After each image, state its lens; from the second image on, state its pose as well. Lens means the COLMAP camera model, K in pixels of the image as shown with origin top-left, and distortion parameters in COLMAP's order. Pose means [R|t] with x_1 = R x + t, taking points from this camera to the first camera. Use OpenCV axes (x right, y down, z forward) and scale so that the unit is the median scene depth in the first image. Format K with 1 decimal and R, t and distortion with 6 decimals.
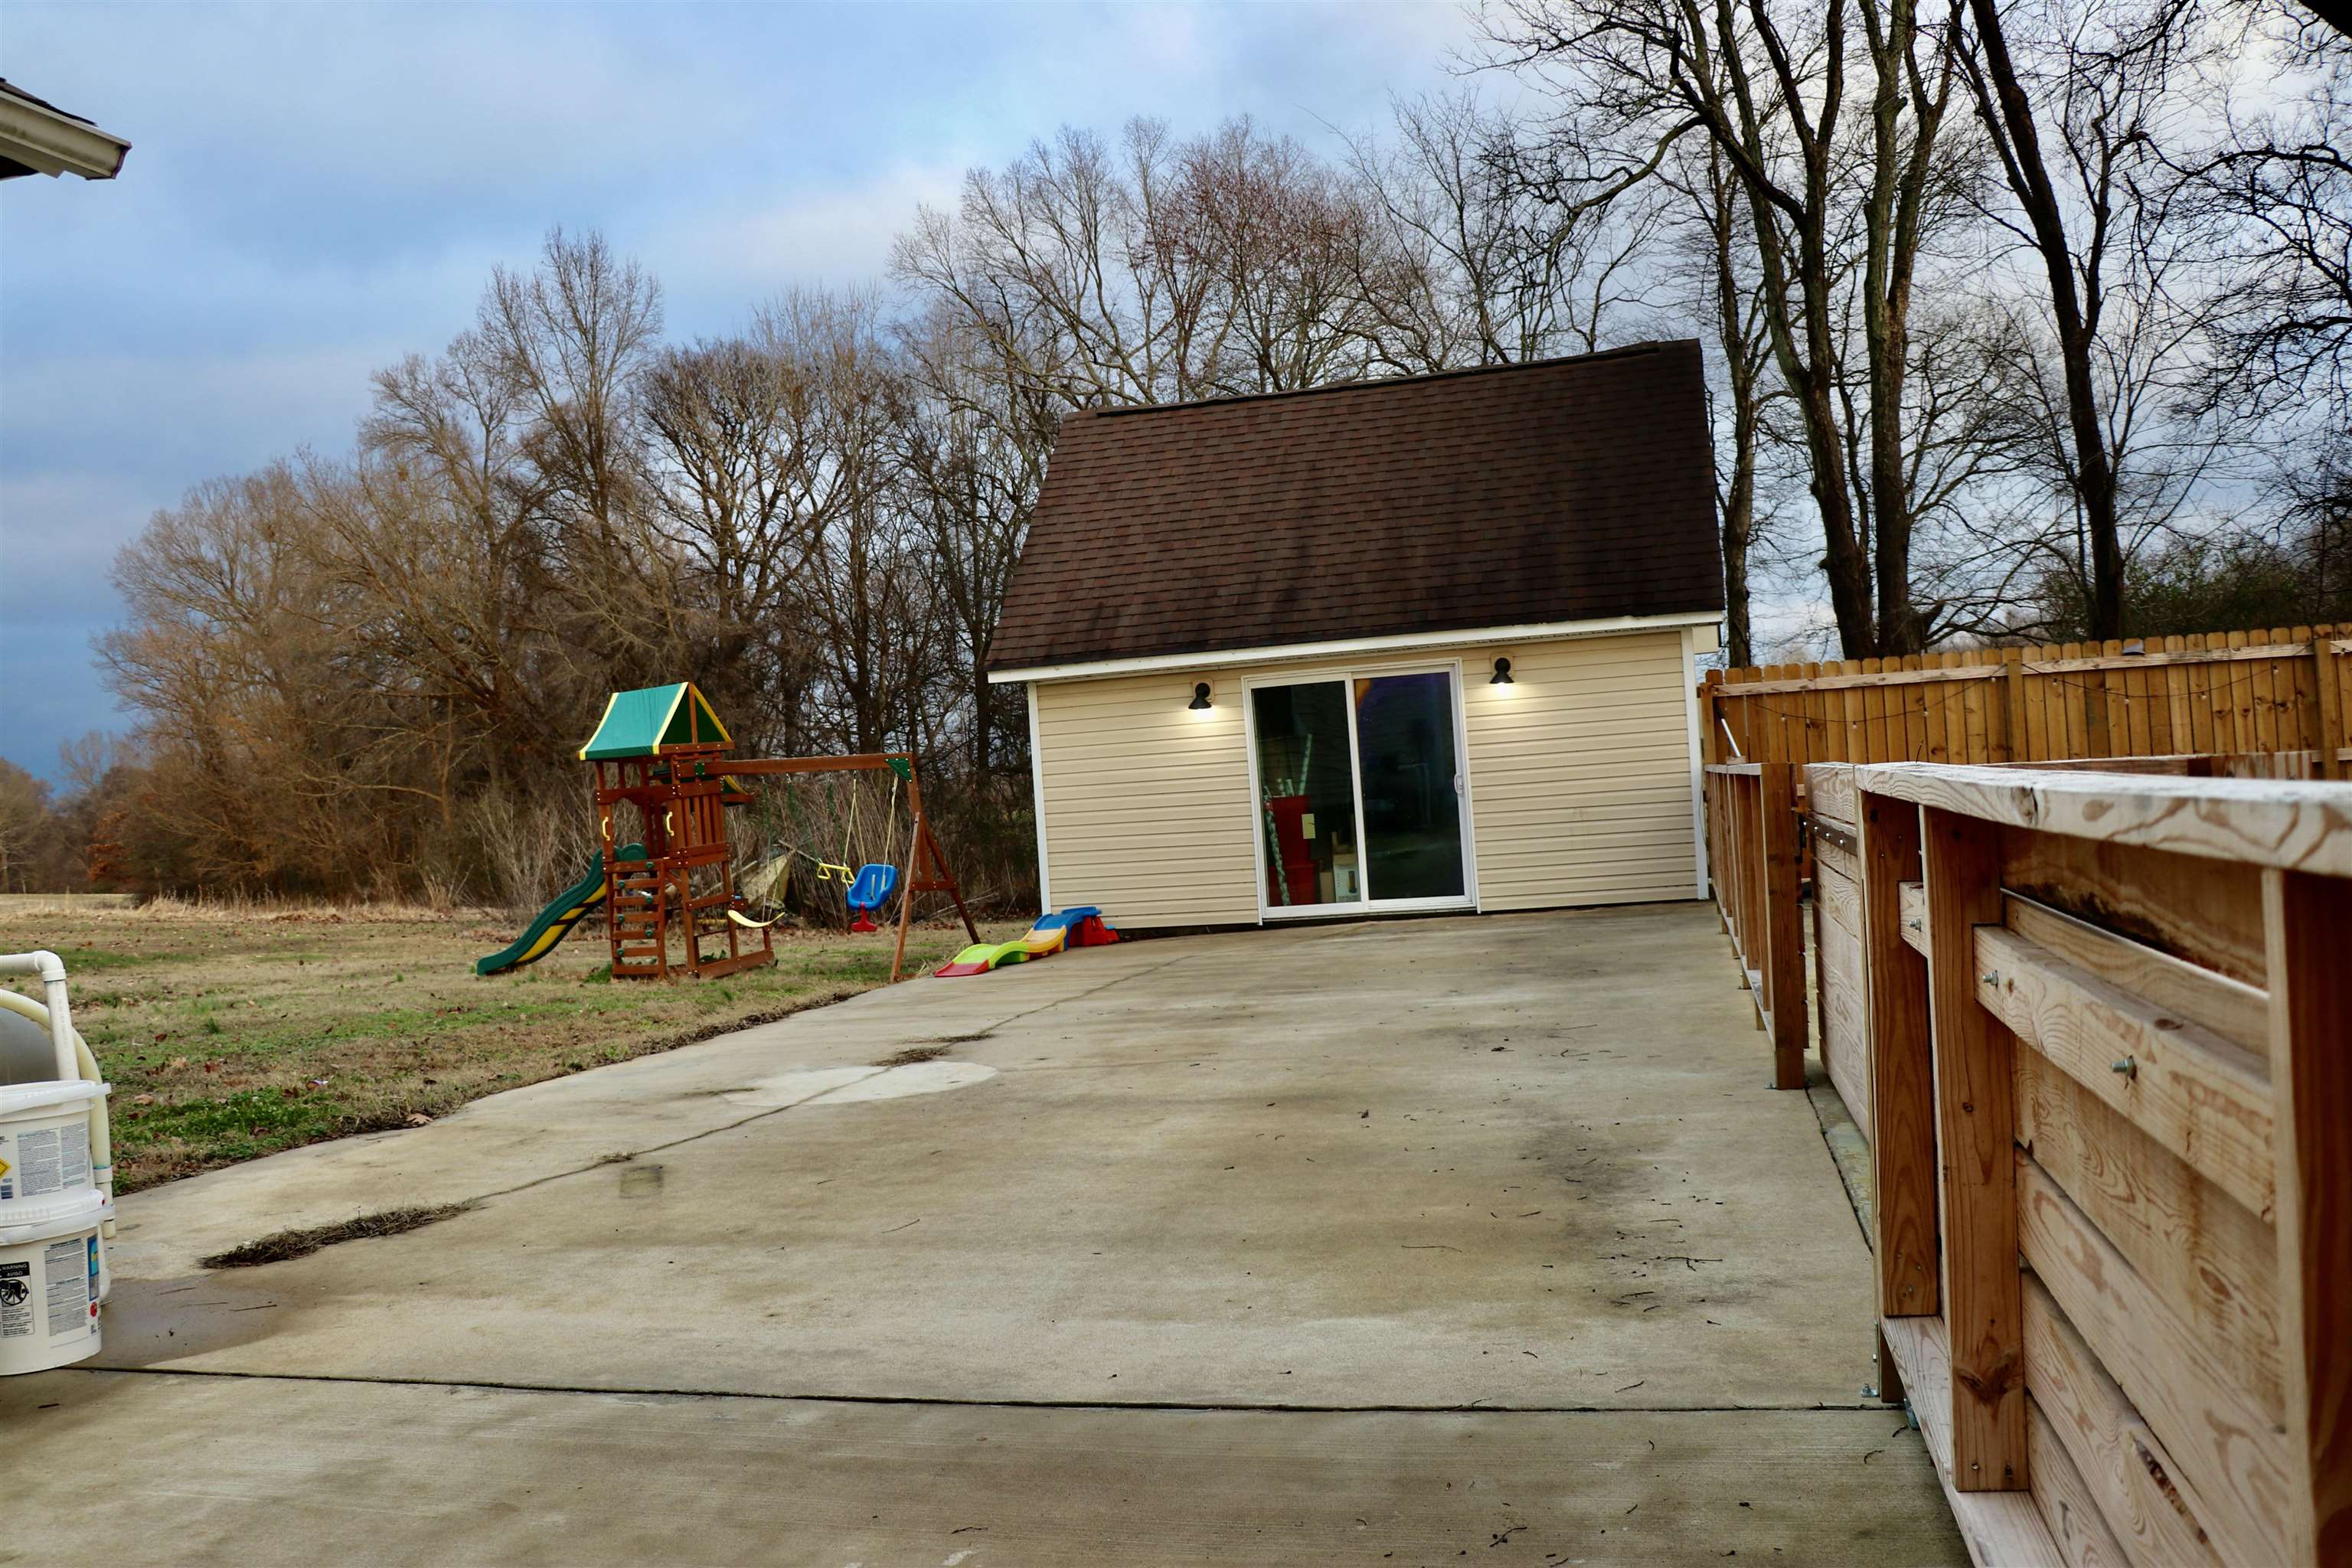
lens RADIAL K [[1879.9, 0, 1168.4], [0, 1879.9, 788.6], [0, 0, 1]] dist [-0.151395, 0.092671]
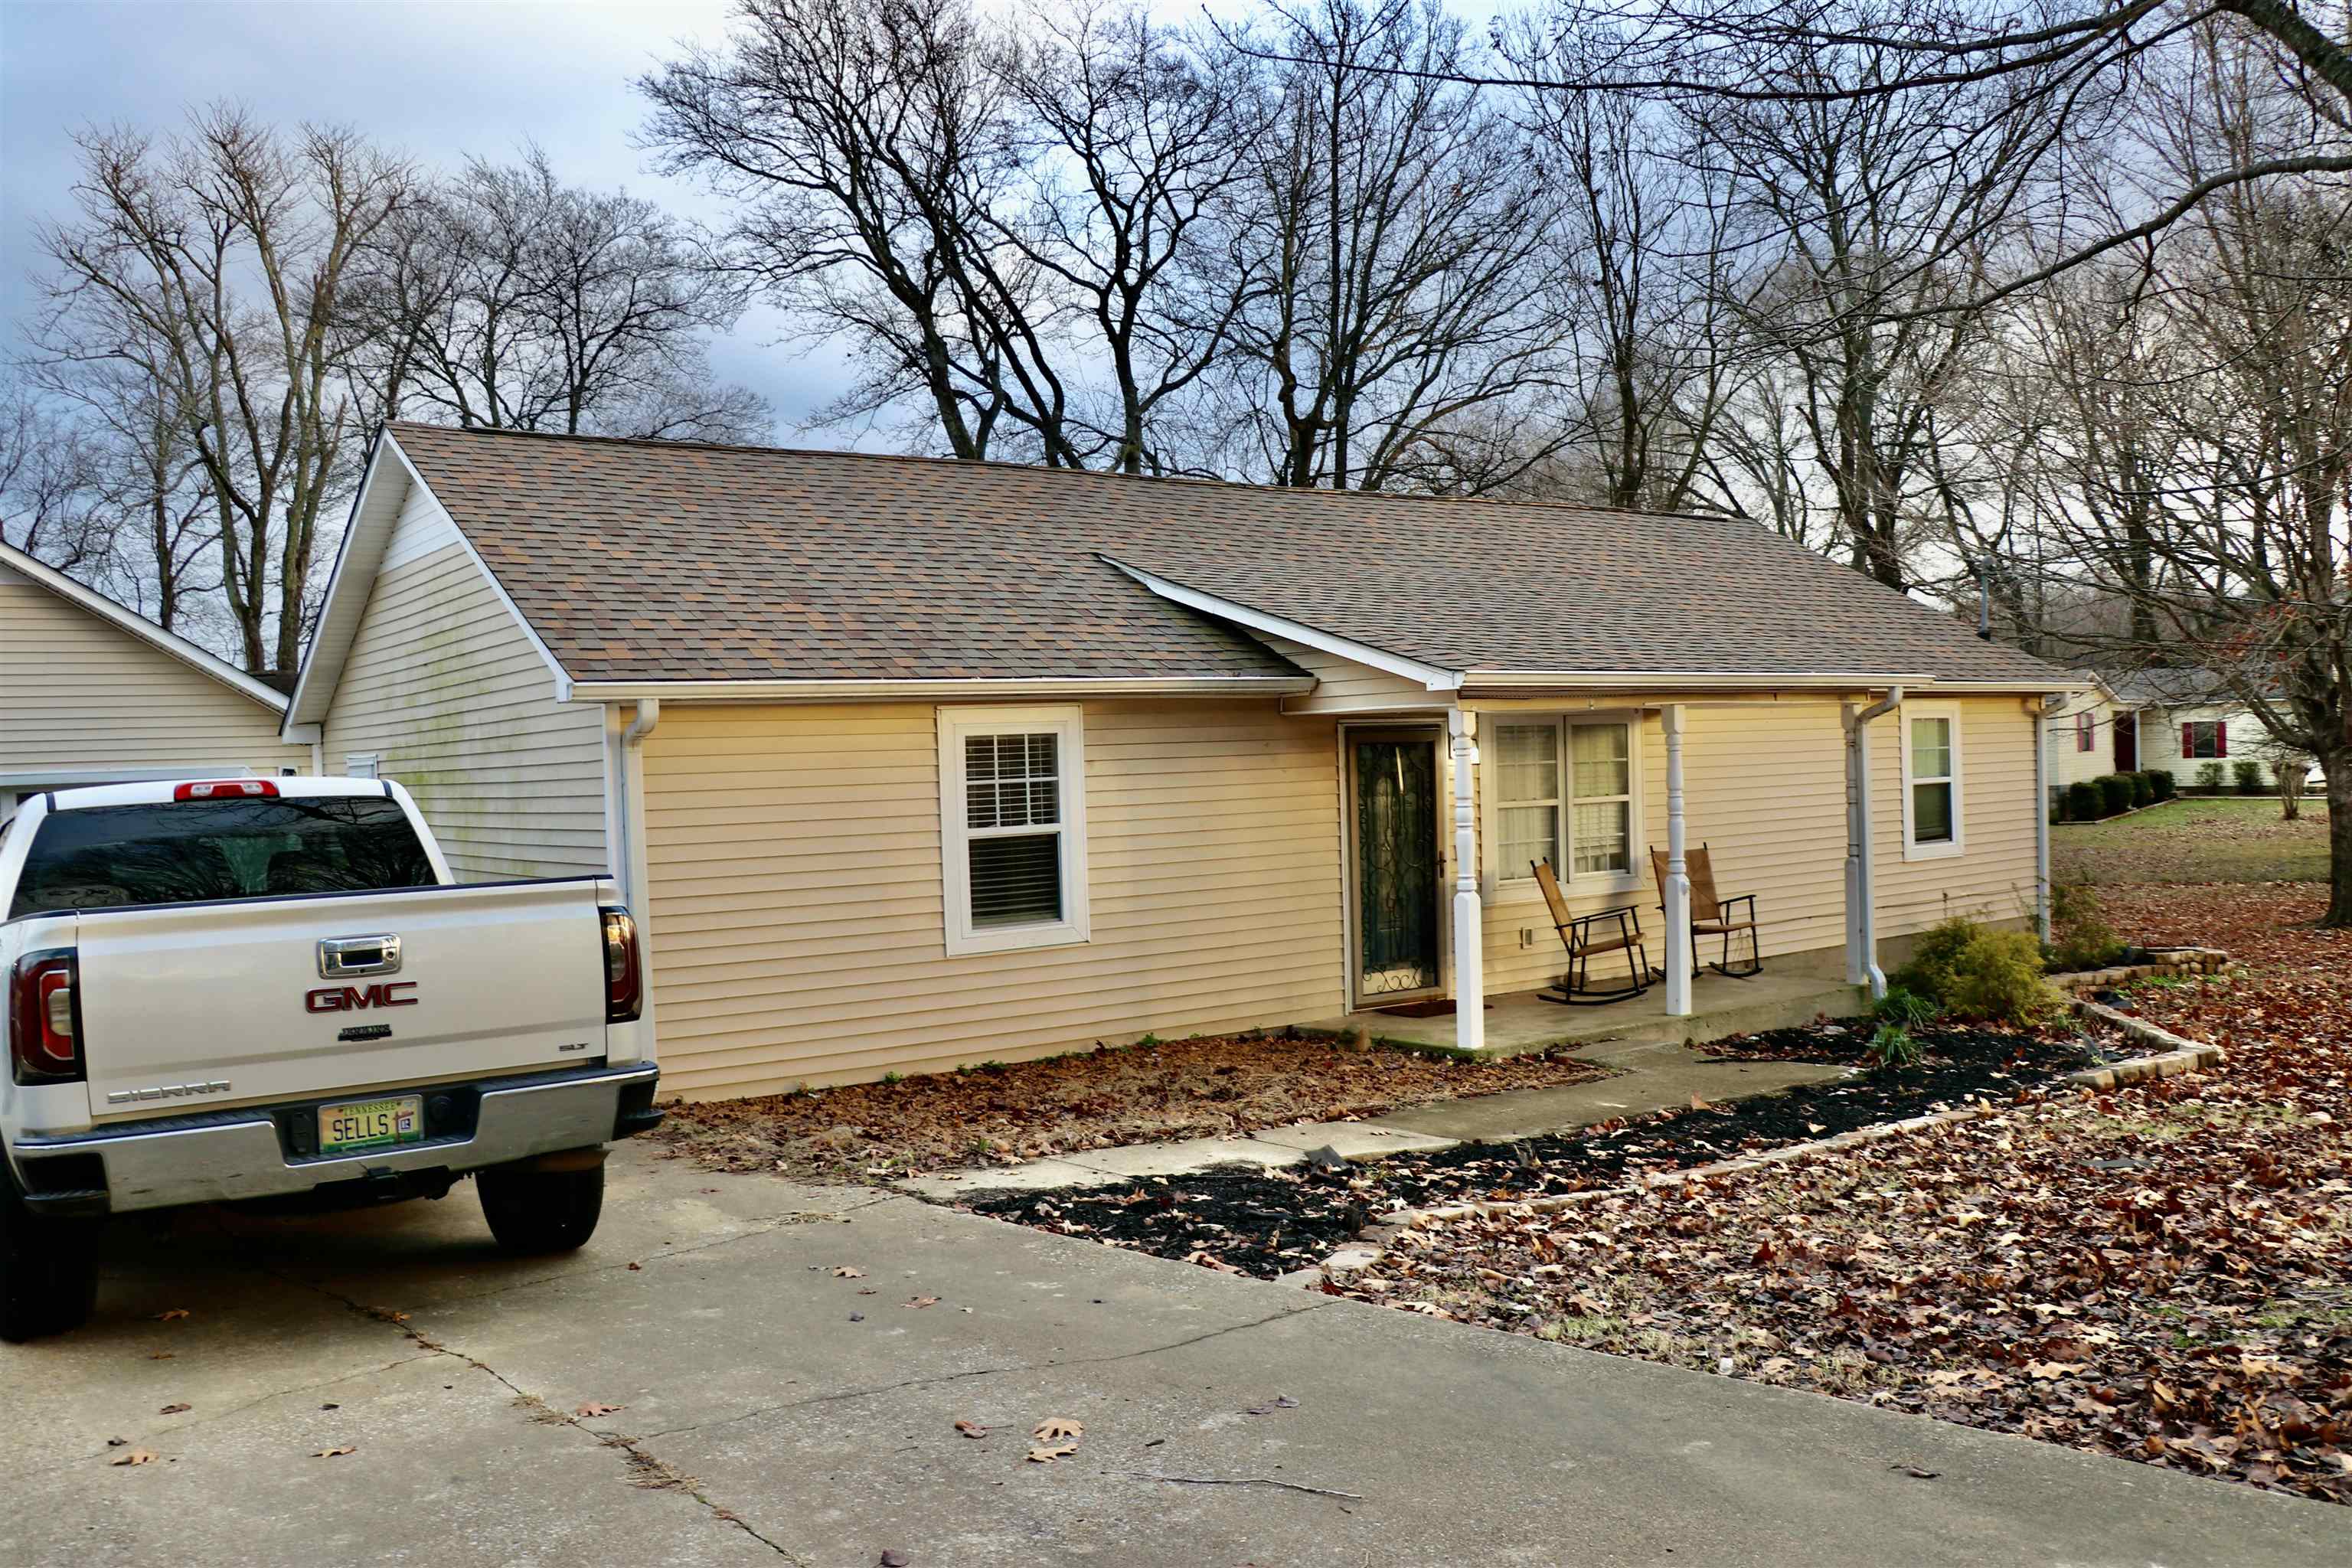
lens RADIAL K [[1879.9, 0, 1177.4], [0, 1879.9, 788.5], [0, 0, 1]] dist [-0.151395, 0.092671]
pose [[0.610933, 0.036993, 0.790818, -0.855474], [-0.008145, 0.999149, -0.040446, -0.016315], [-0.791641, 0.018269, 0.610714, -1.309799]]
